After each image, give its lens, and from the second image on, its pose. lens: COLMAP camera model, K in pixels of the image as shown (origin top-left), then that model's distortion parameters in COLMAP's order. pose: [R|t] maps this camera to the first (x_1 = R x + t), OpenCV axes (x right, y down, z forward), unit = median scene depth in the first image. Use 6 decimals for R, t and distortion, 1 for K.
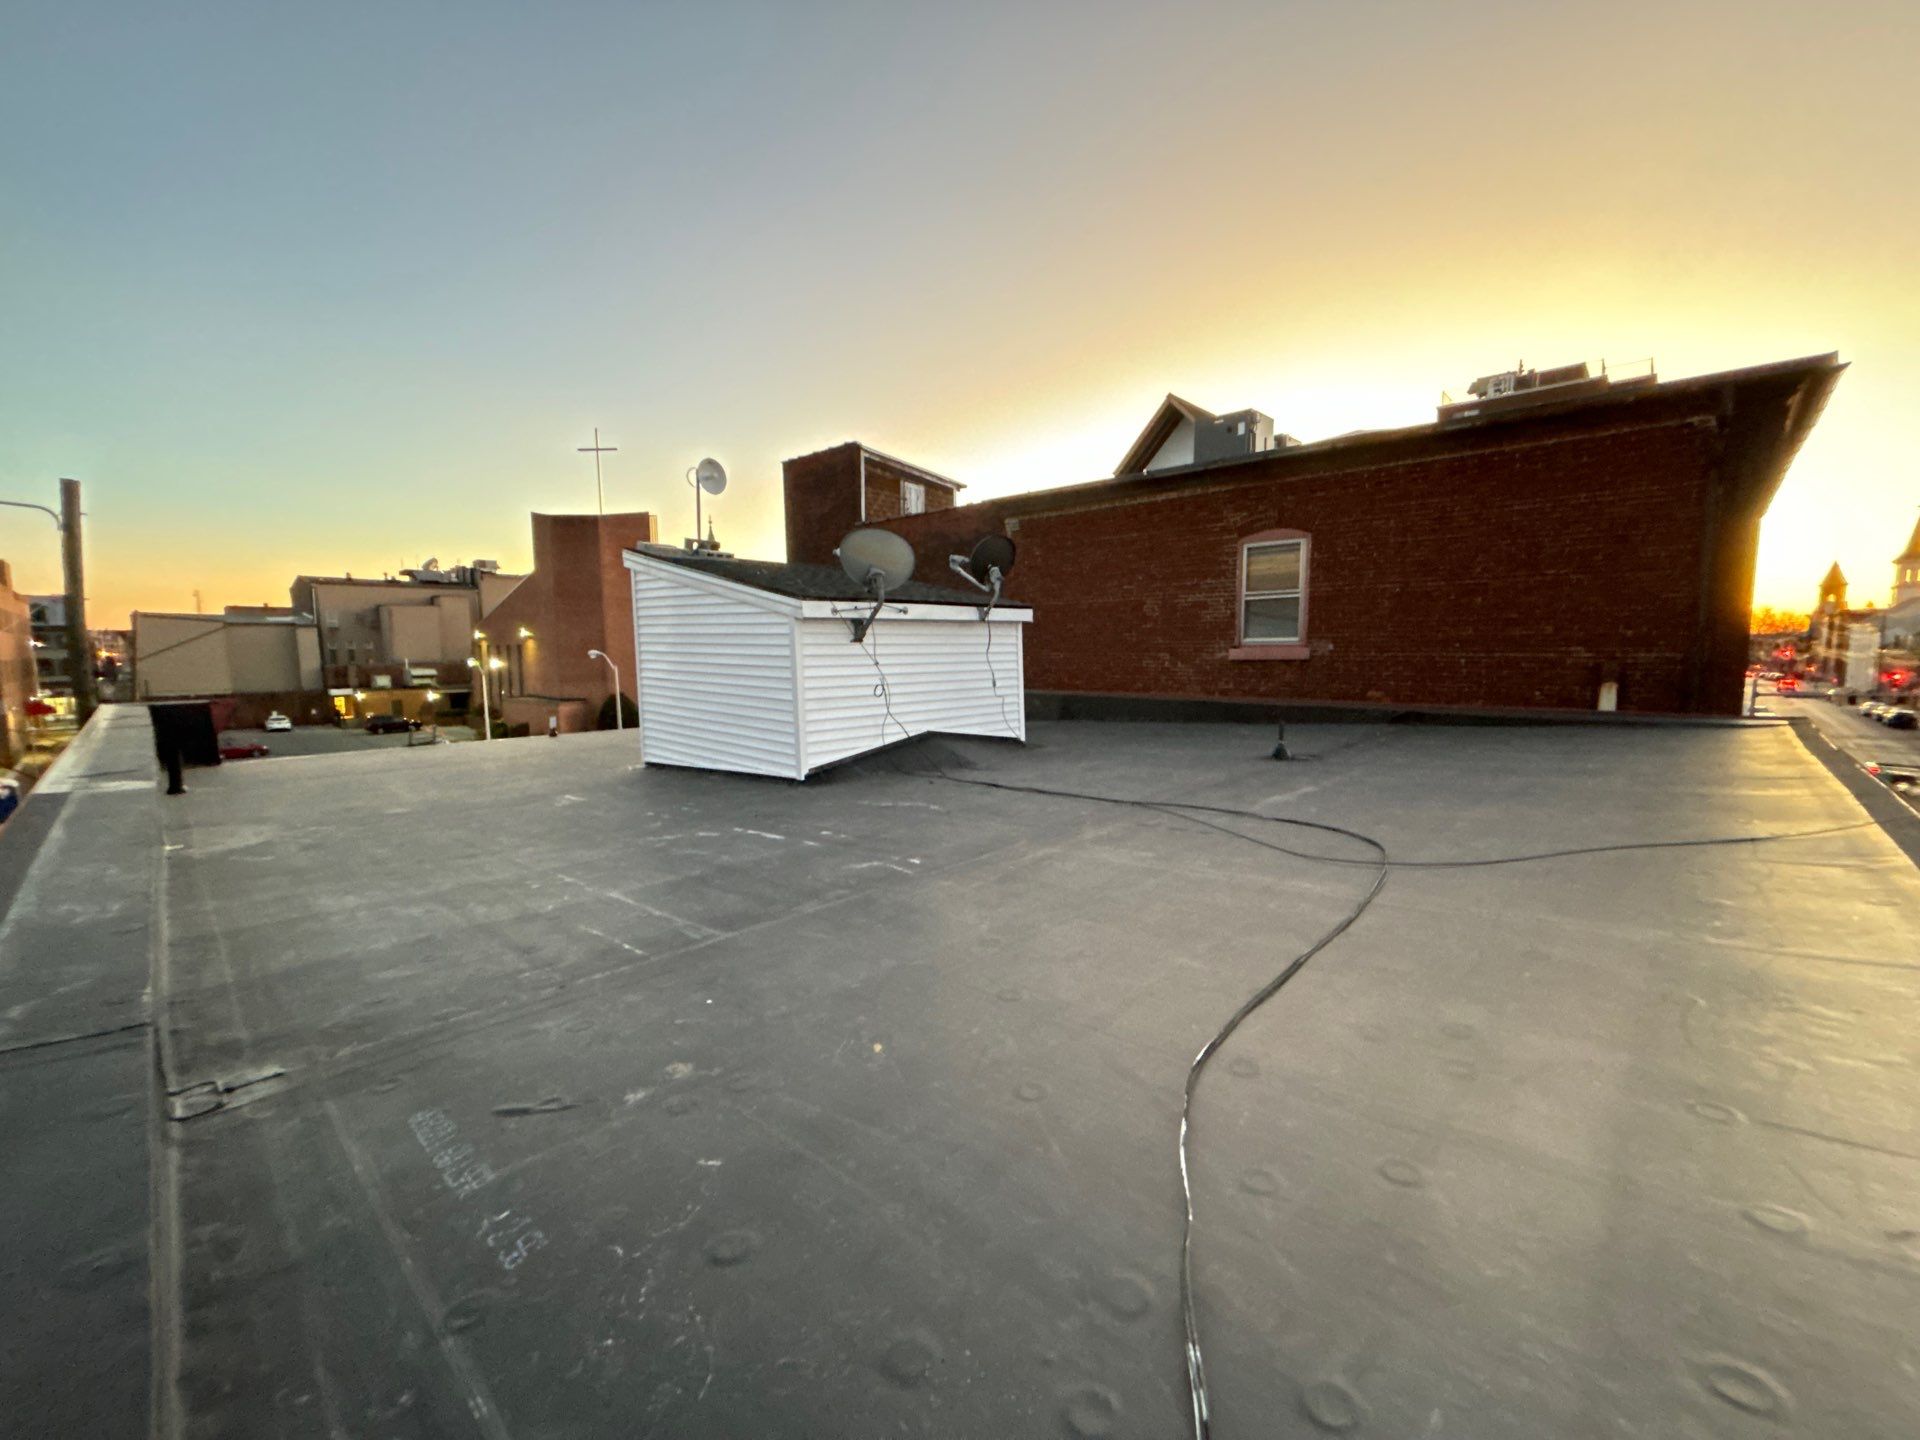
lens RADIAL K [[777.7, 0, 957.1], [0, 777.7, 730.2], [0, 0, 1]] dist [-0.001606, -0.000265]
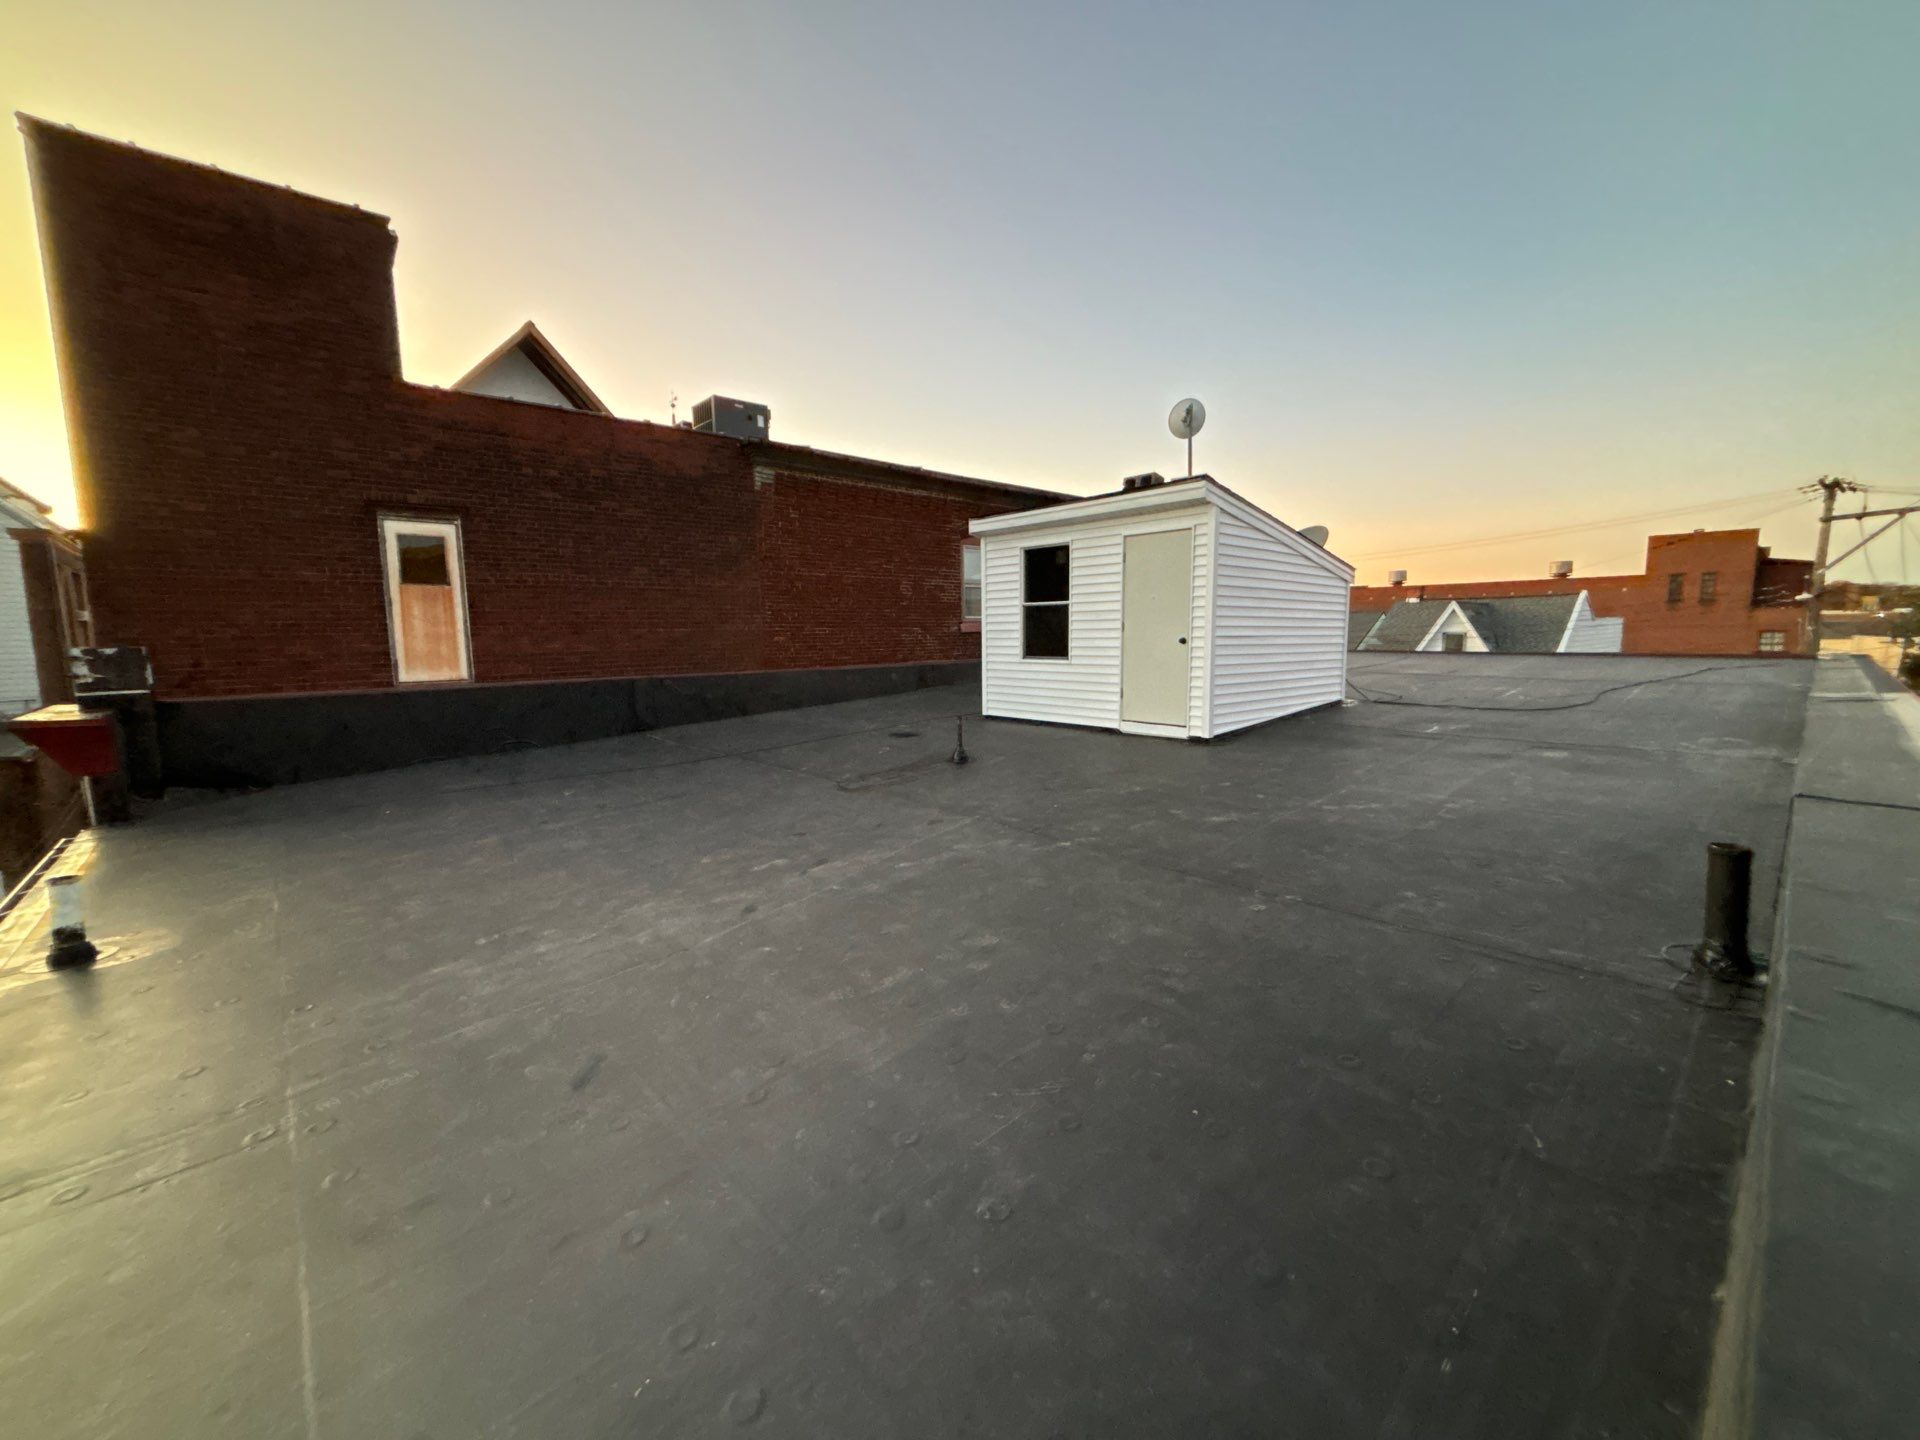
lens RADIAL K [[773.1, 0, 968.5], [0, 773.1, 726.6], [0, 0, 1]] dist [0.013205, -0.007191]
pose [[0.059826, -0.121228, 0.990820, -0.797131], [0.117714, 0.986529, 0.113595, -0.066359], [-0.991244, 0.109838, 0.073290, 0.758254]]
